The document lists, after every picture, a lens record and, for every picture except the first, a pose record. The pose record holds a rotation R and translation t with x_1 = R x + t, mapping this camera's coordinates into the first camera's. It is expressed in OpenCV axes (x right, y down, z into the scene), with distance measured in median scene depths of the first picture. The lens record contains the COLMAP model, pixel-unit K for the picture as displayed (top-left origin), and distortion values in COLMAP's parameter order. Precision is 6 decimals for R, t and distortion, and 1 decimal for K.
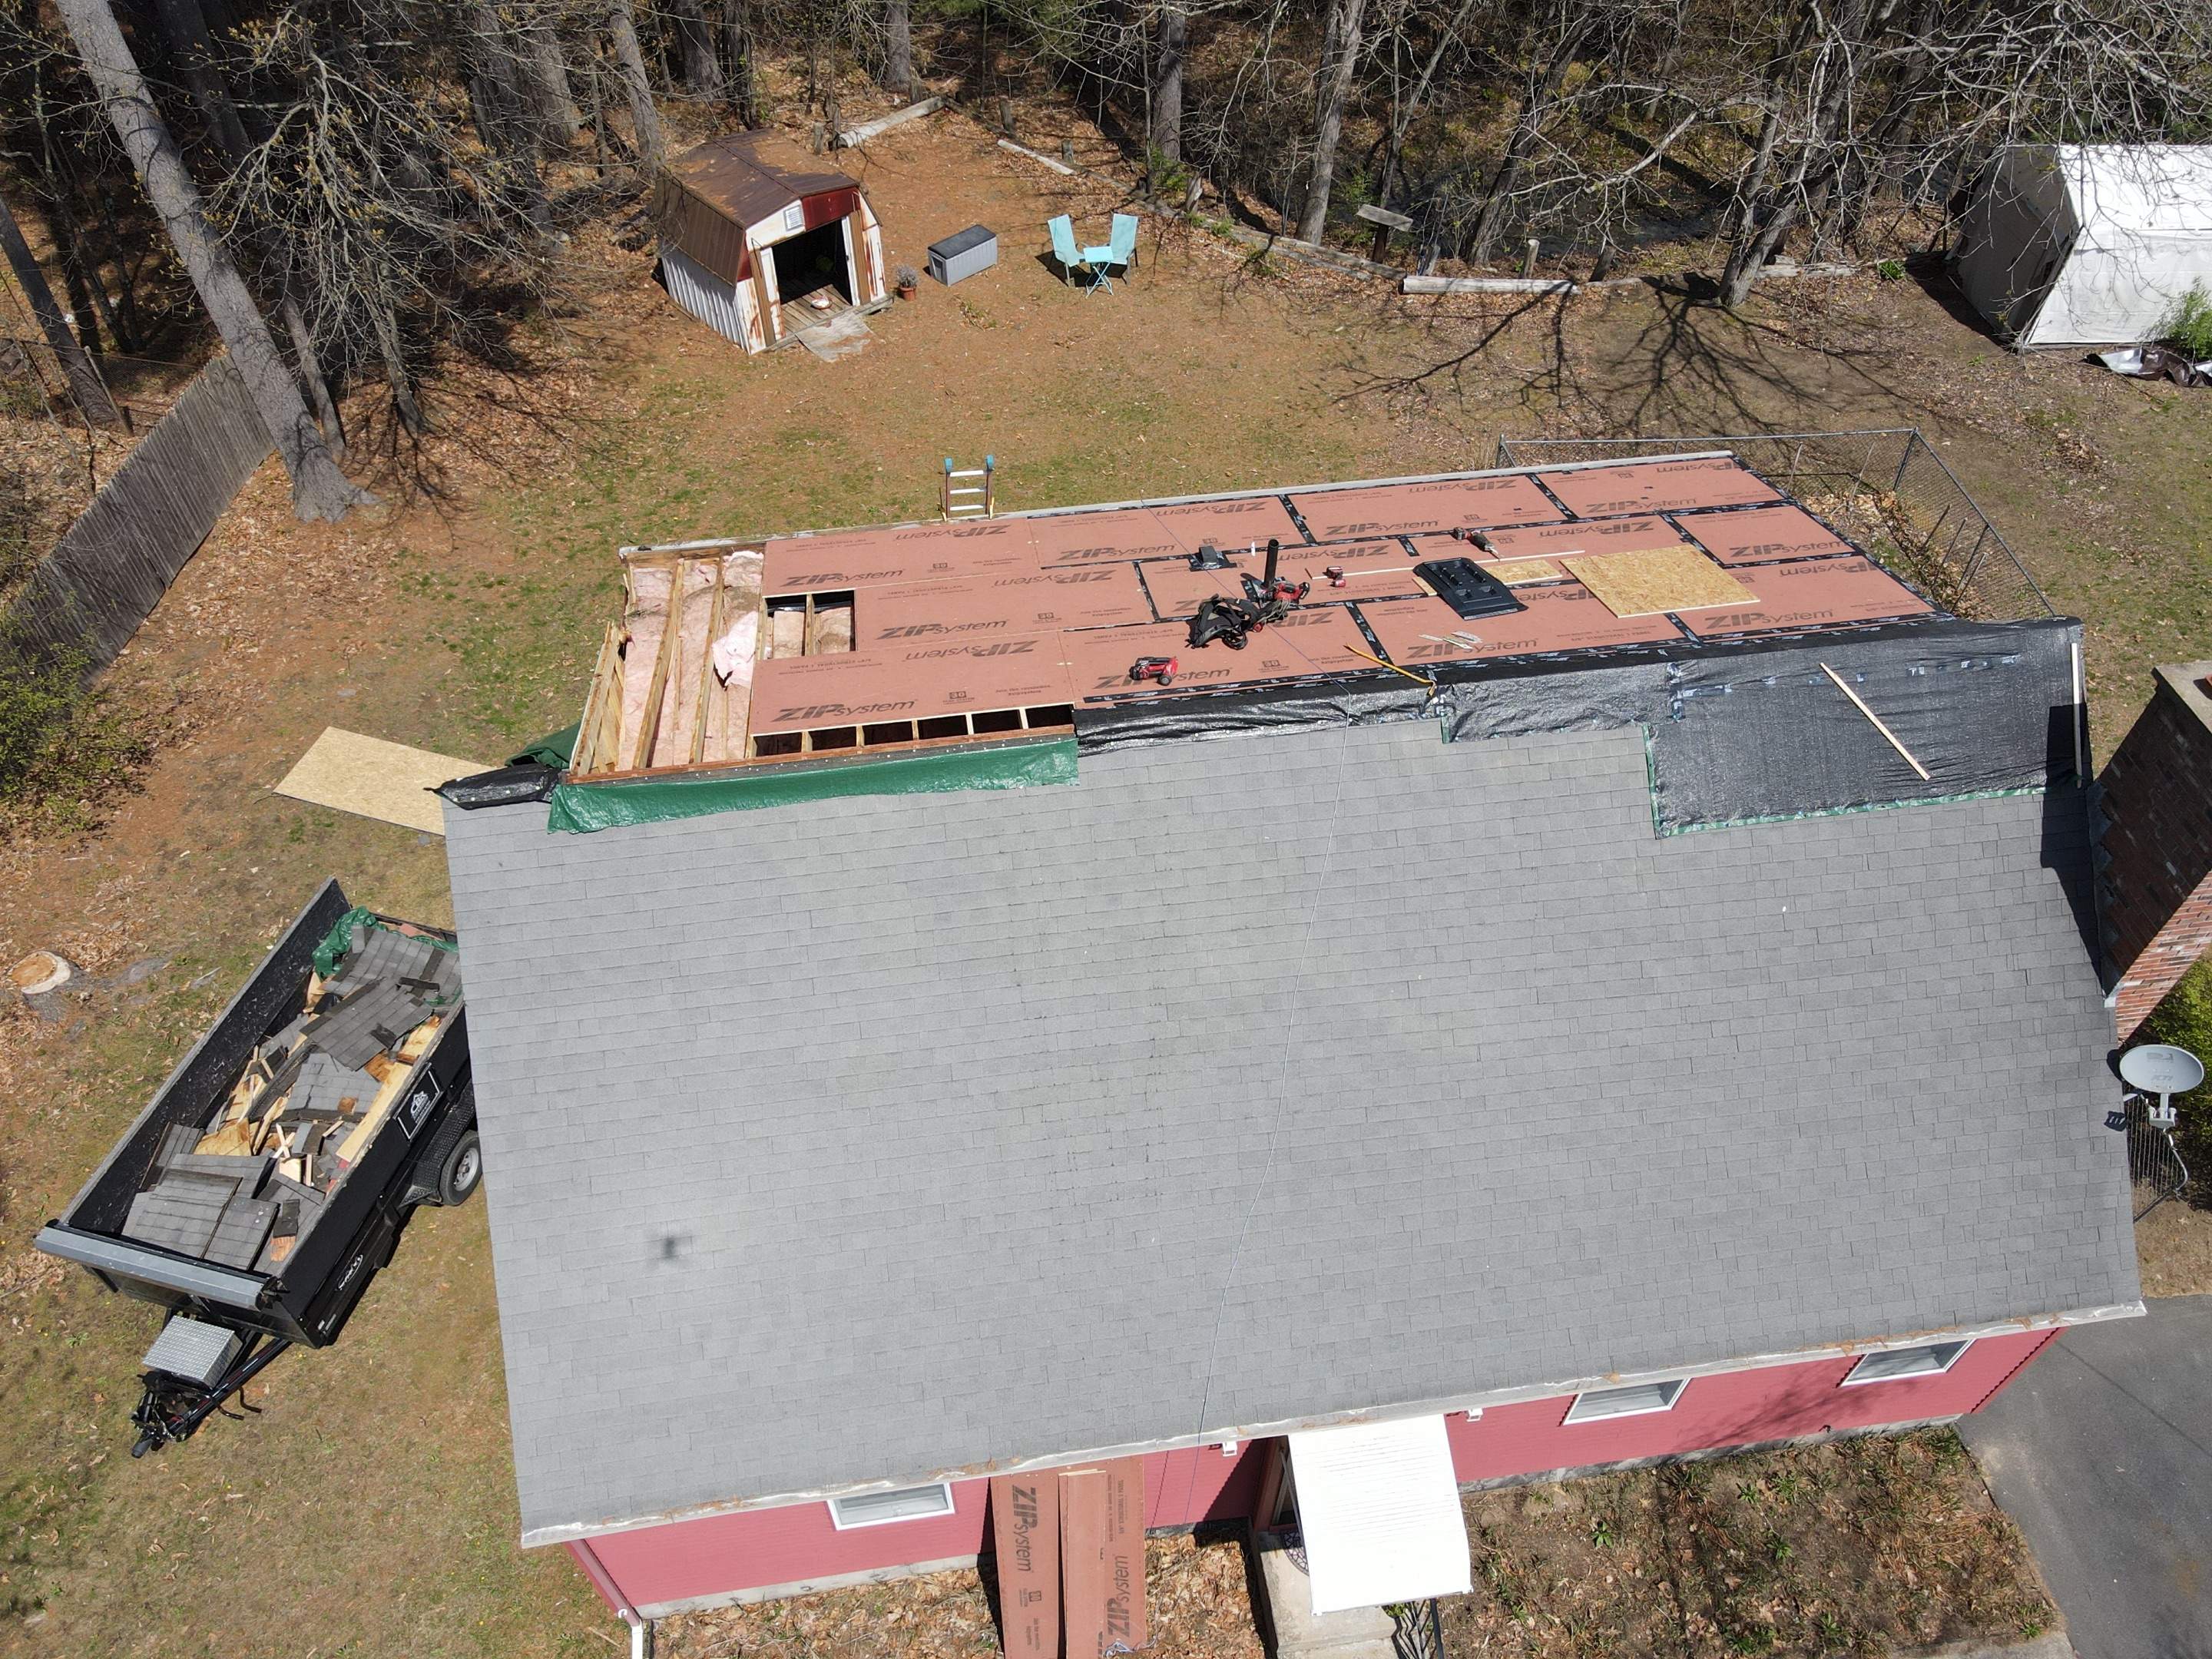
lens RADIAL K [[1620.4, 0, 1094.2], [0, 1620.4, 824.5], [0, 0, 1]] dist [0.010804, 0.010898]
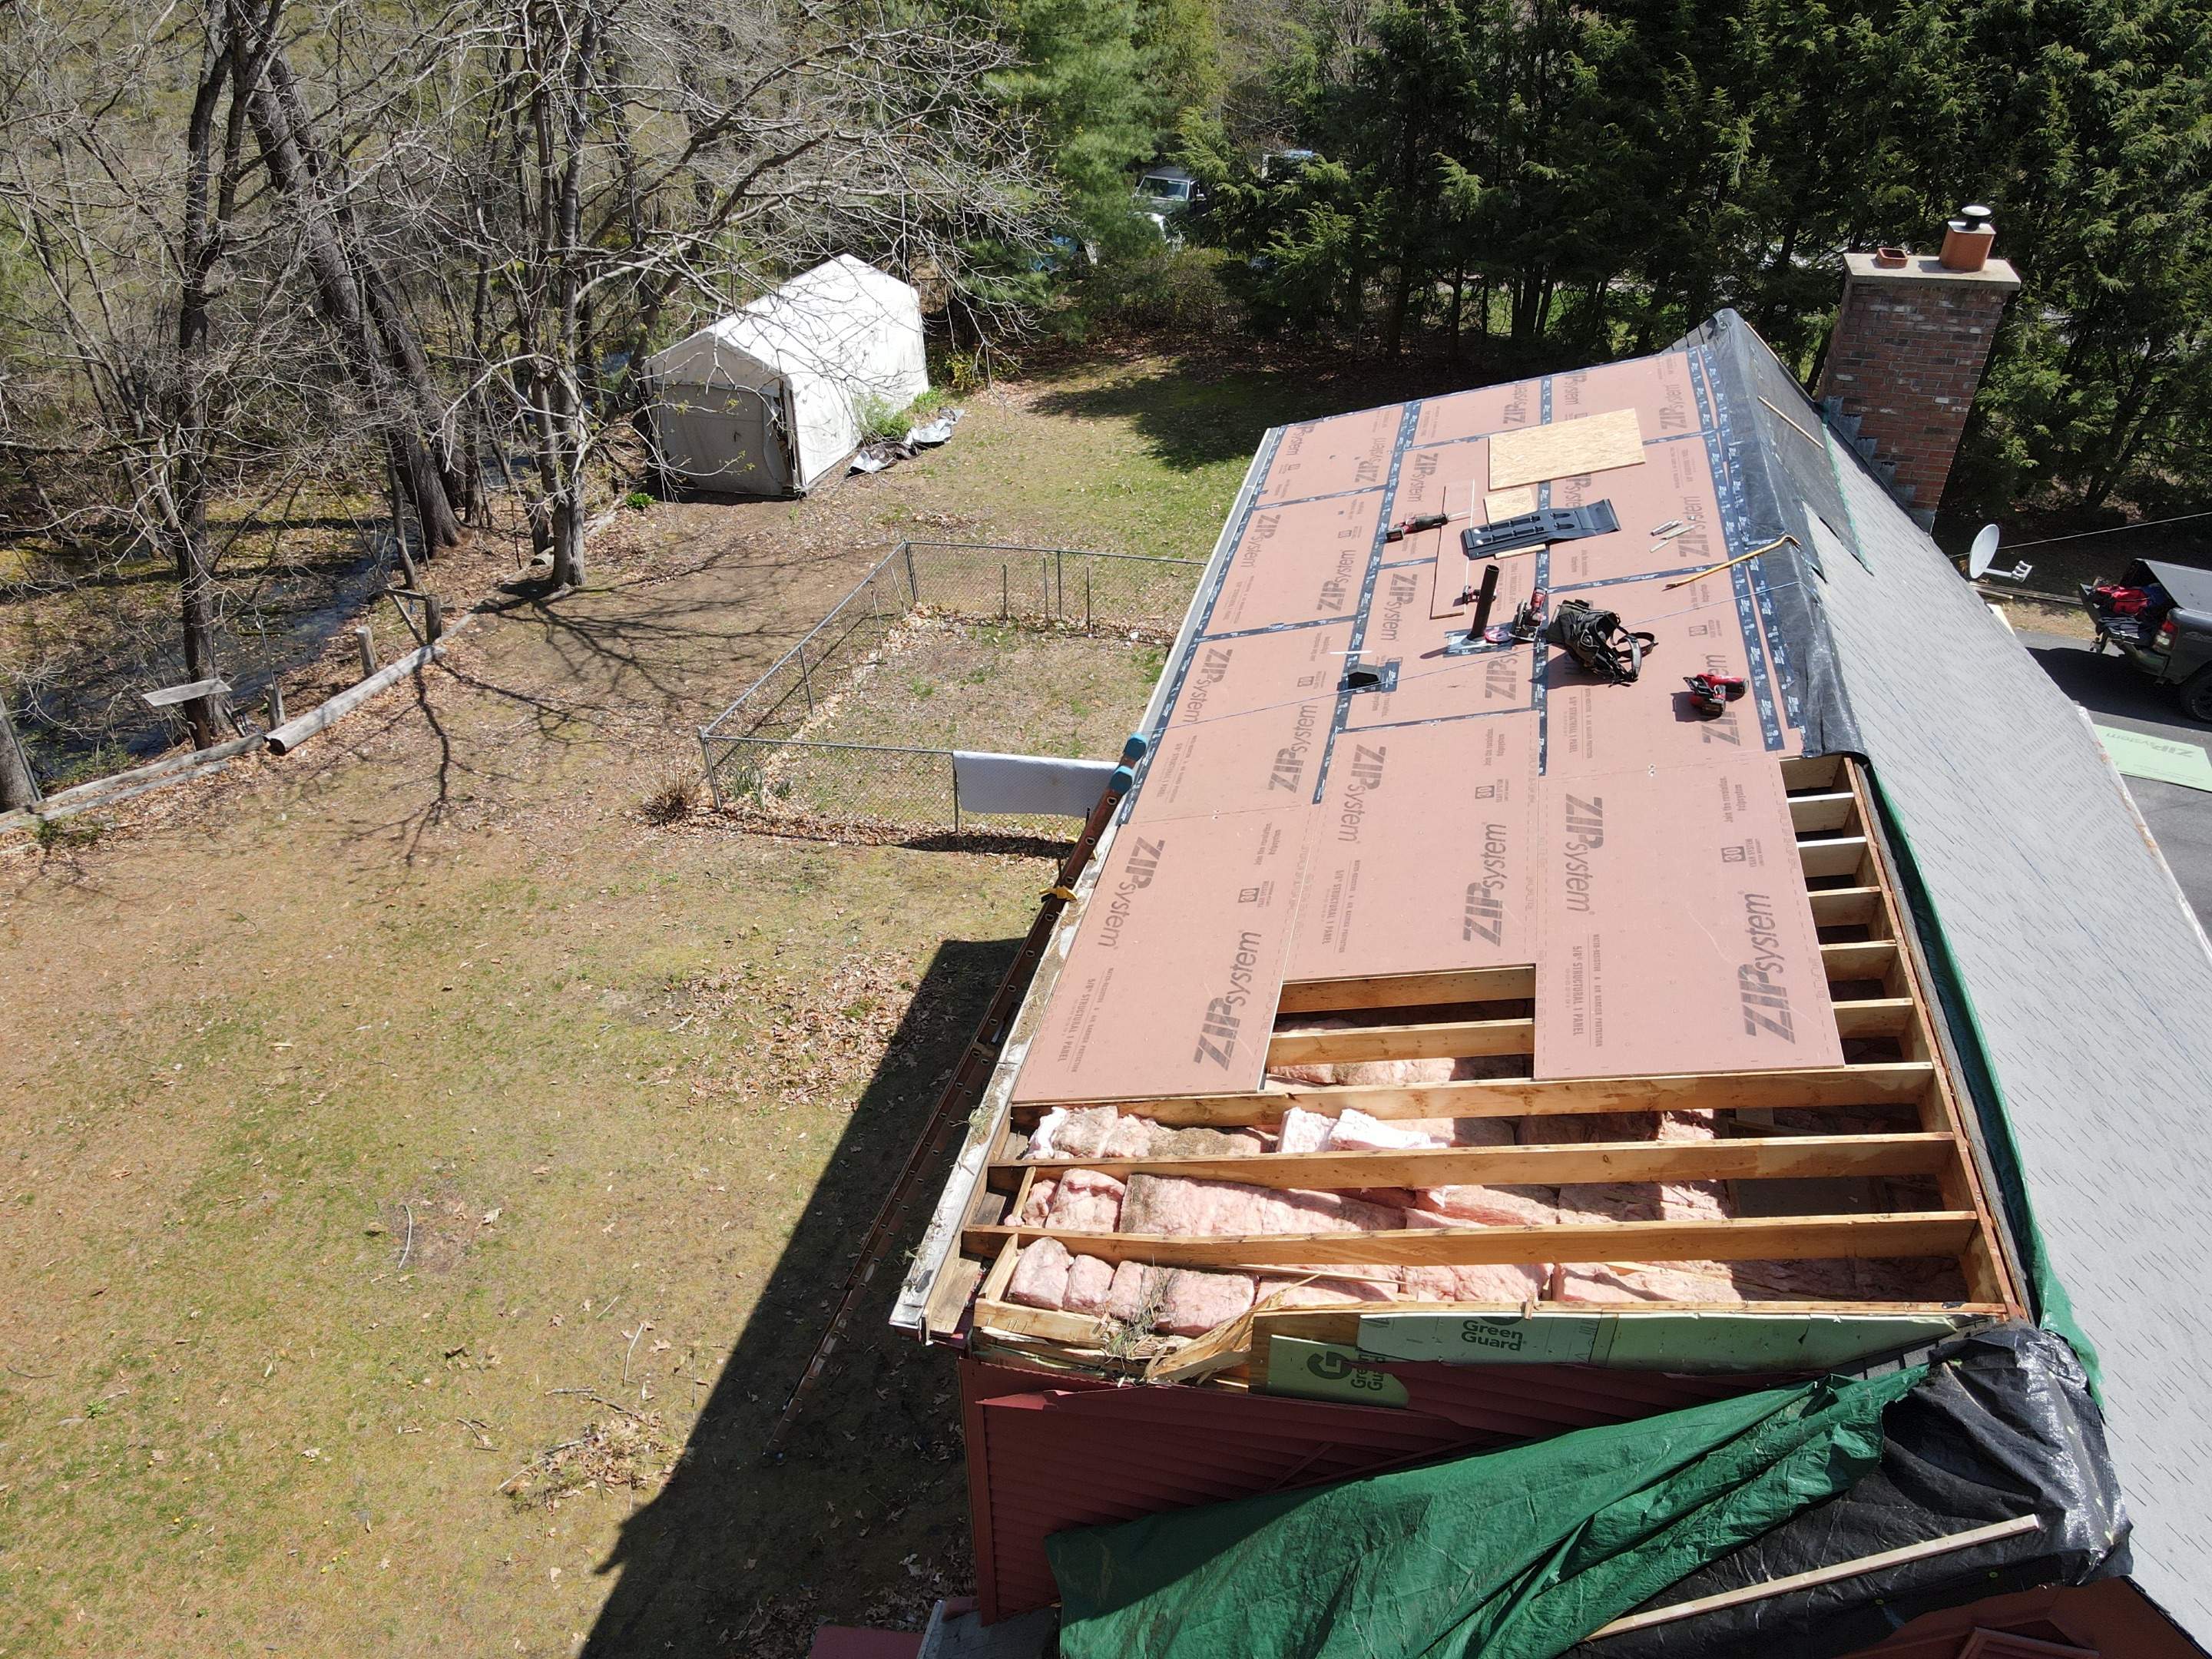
lens RADIAL K [[1620.4, 0, 1077.5], [0, 1620.4, 829.4], [0, 0, 1]] dist [0.010804, 0.010898]
pose [[0.375078, -0.522649, 0.765607, -0.569542], [0.698622, 0.702229, 0.137121, -0.303394], [-0.609298, 0.483439, 0.628525, 0.638749]]
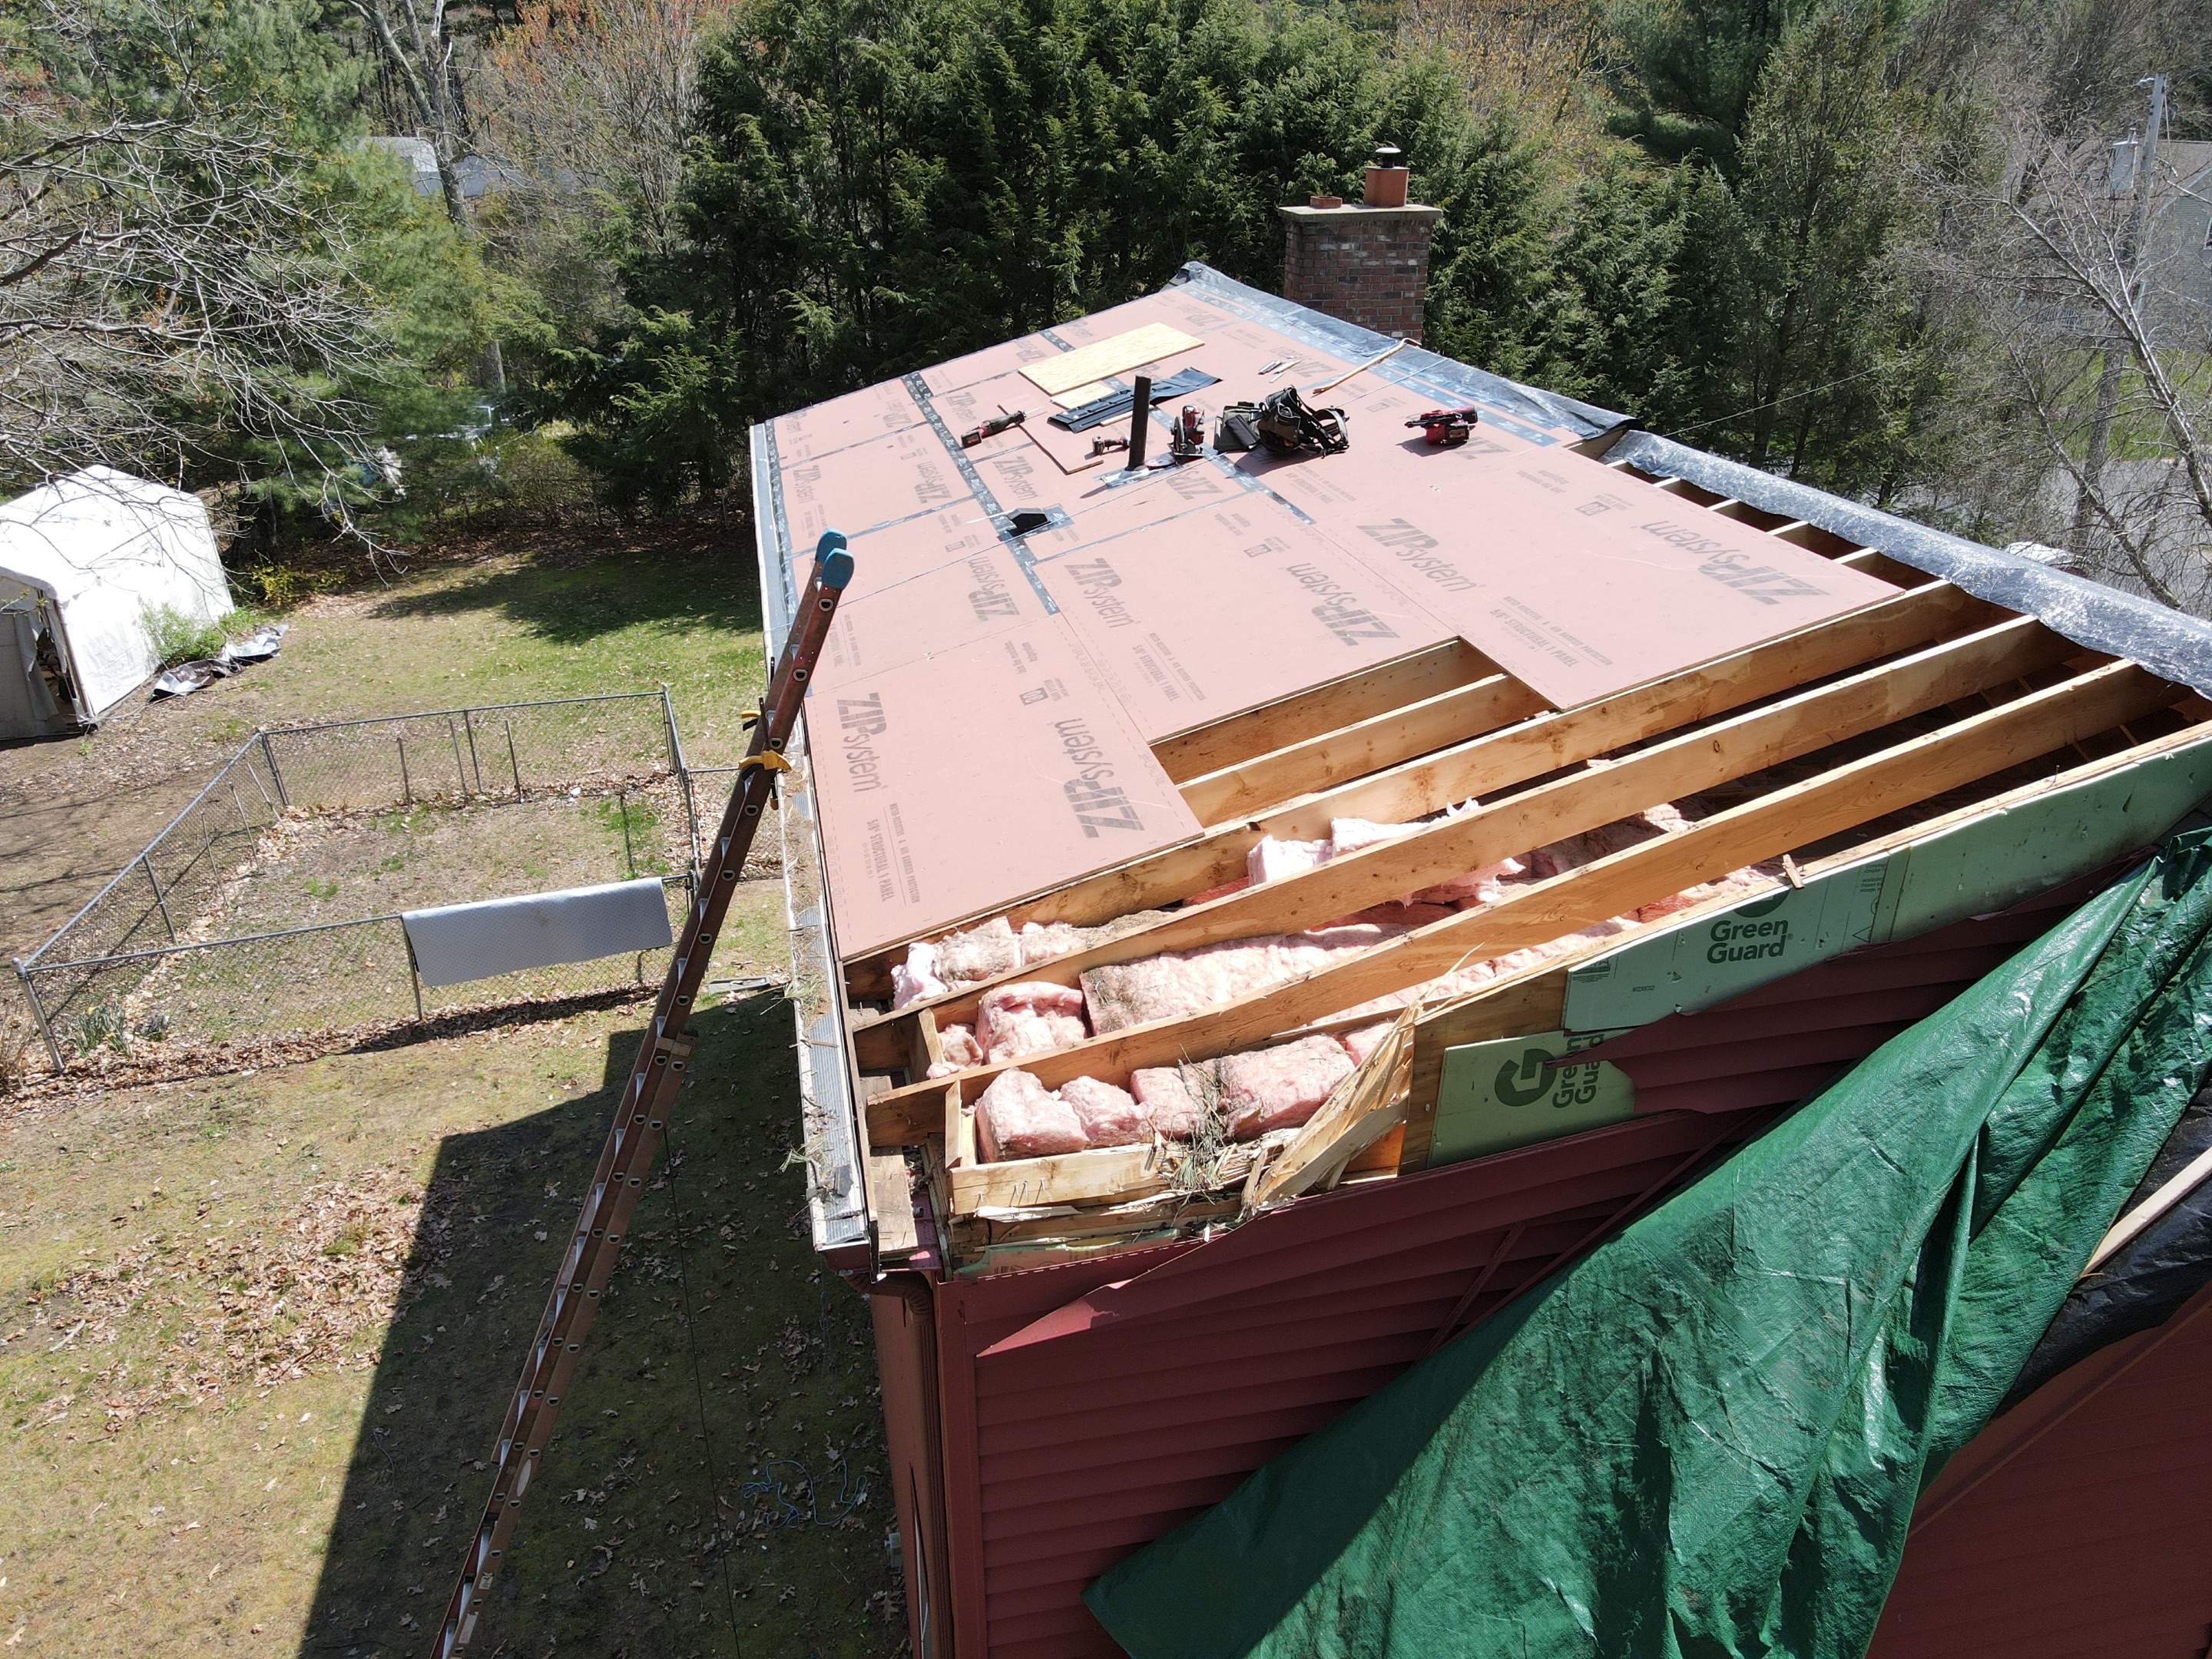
lens RADIAL K [[1620.4, 0, 1093.4], [0, 1620.4, 836.7], [0, 0, 1]] dist [0.010804, 0.010898]
pose [[-0.062741, -0.416334, 0.907045, -0.521405], [0.746537, 0.583604, 0.319513, -0.267443], [-0.662379, 0.697189, 0.274192, 0.884662]]
